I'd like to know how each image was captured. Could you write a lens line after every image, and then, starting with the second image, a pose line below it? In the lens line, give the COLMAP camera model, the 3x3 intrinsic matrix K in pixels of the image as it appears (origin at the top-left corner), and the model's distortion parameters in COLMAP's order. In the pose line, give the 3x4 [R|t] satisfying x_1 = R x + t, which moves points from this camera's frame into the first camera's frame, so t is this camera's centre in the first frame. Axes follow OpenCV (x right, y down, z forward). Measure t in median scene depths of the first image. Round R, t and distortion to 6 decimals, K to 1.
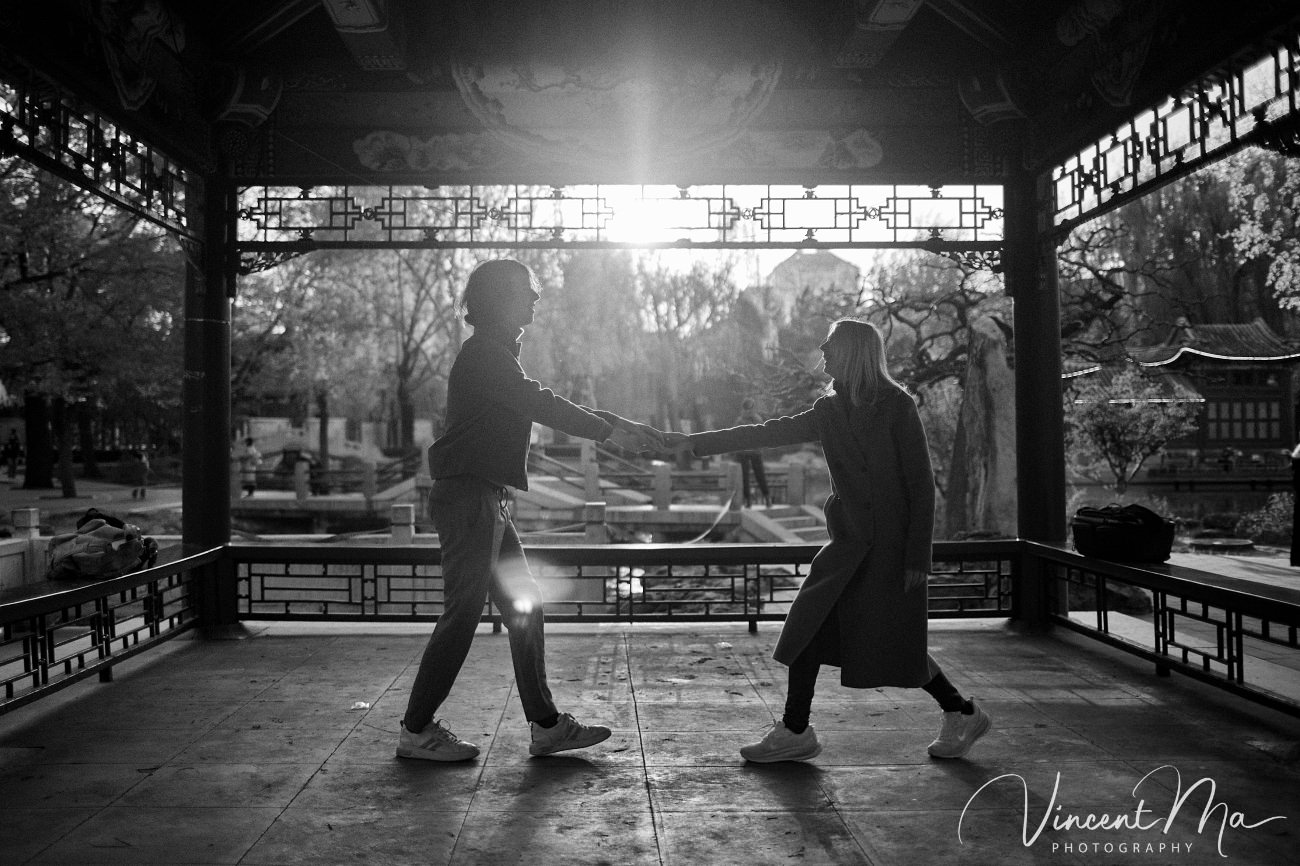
lens RADIAL K [[1261.0, 0, 650.0], [0, 1261.0, 433.0], [0, 0, 1]] dist [-0.088042, 0.121204]
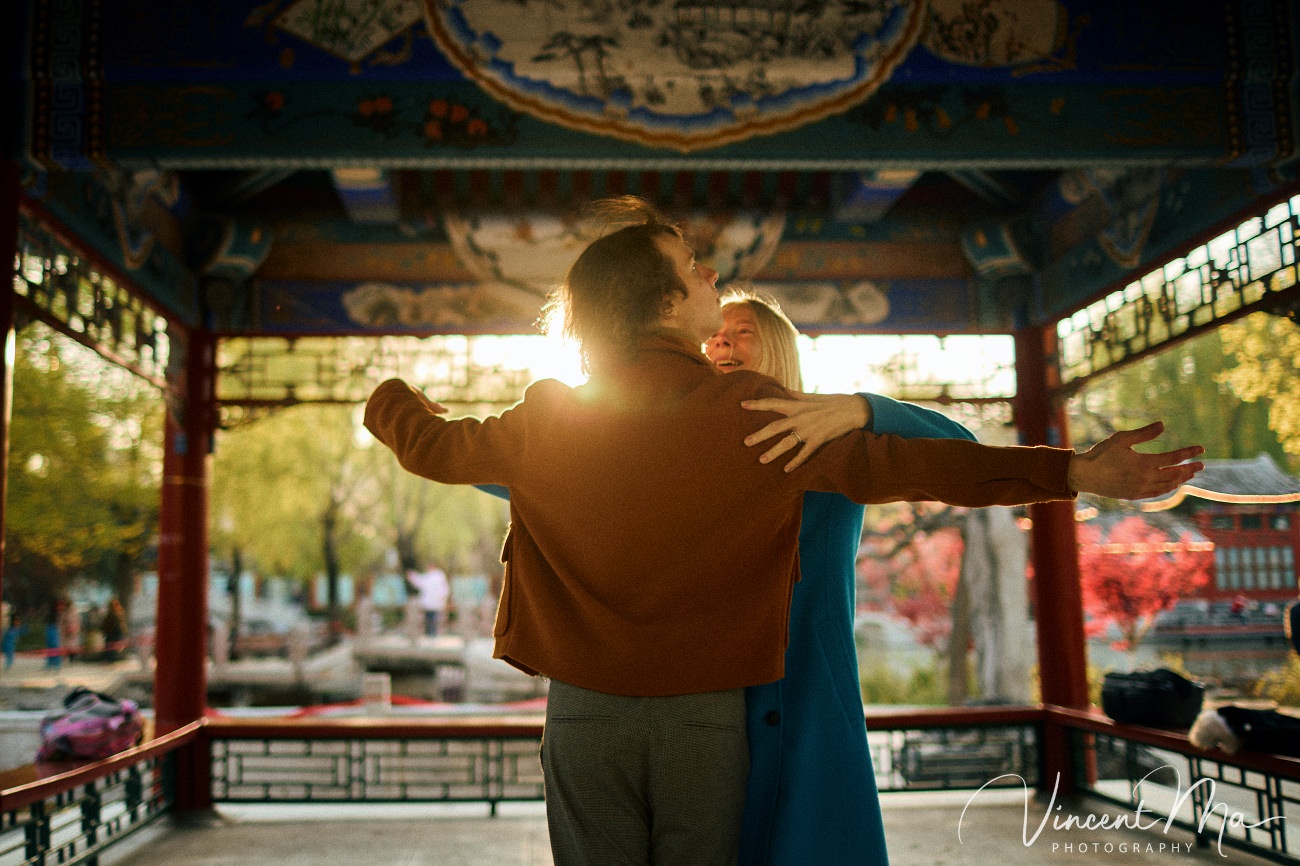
lens RADIAL K [[1428.3, 0, 654.2], [0, 1428.3, 393.2], [0, 0, 1]] dist [-0.105151, 0.157882]
pose [[0.998890, -0.001685, 0.047077, -0.051776], [0.008030, 0.990824, -0.134919, -0.008582], [-0.046417, 0.135147, 0.989738, -0.086698]]
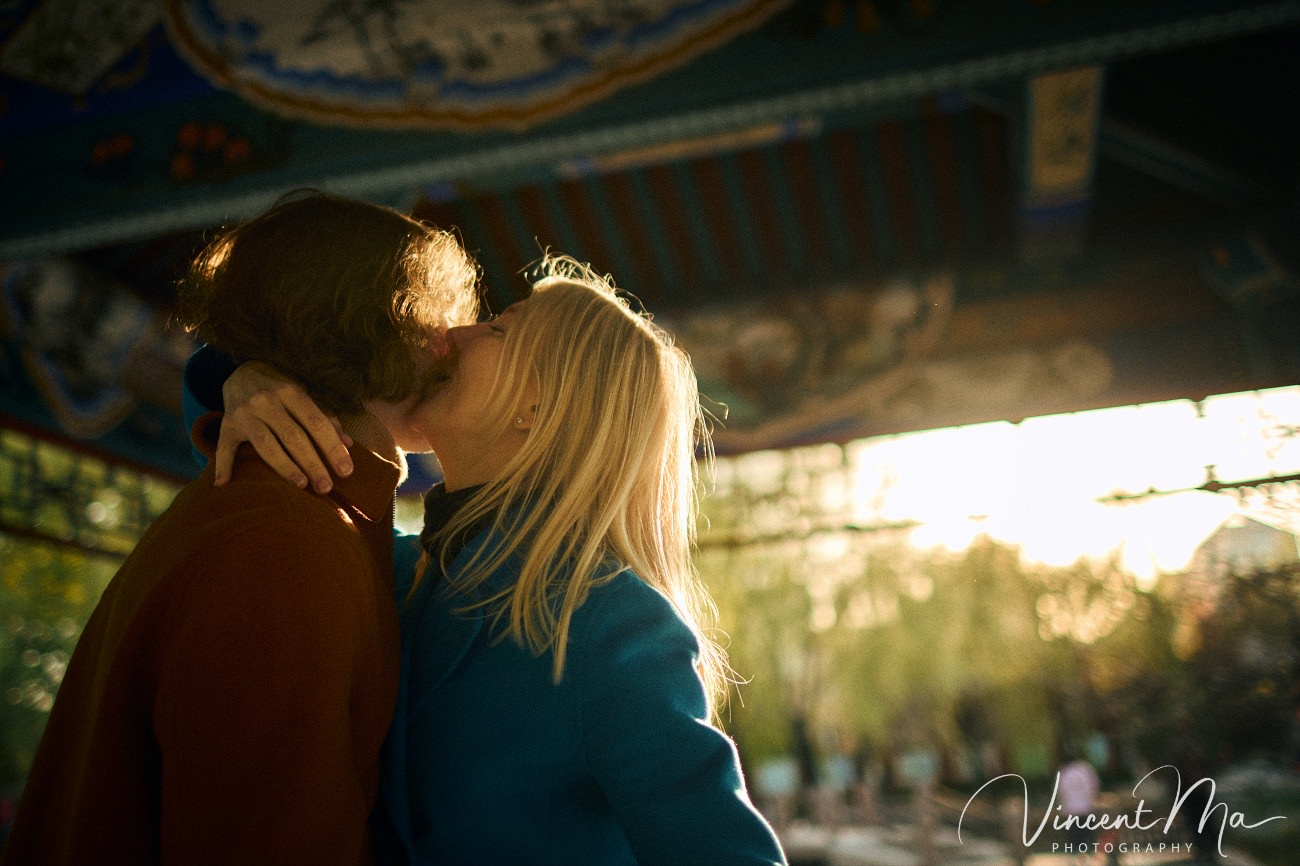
lens RADIAL K [[1428.3, 0, 654.2], [0, 1428.3, 393.2], [0, 0, 1]] dist [-0.105151, 0.157882]
pose [[0.962905, -0.132443, -0.235104, 0.132807], [0.067881, 0.962134, -0.263988, -0.014582], [0.261165, 0.238236, 0.935434, 0.188794]]
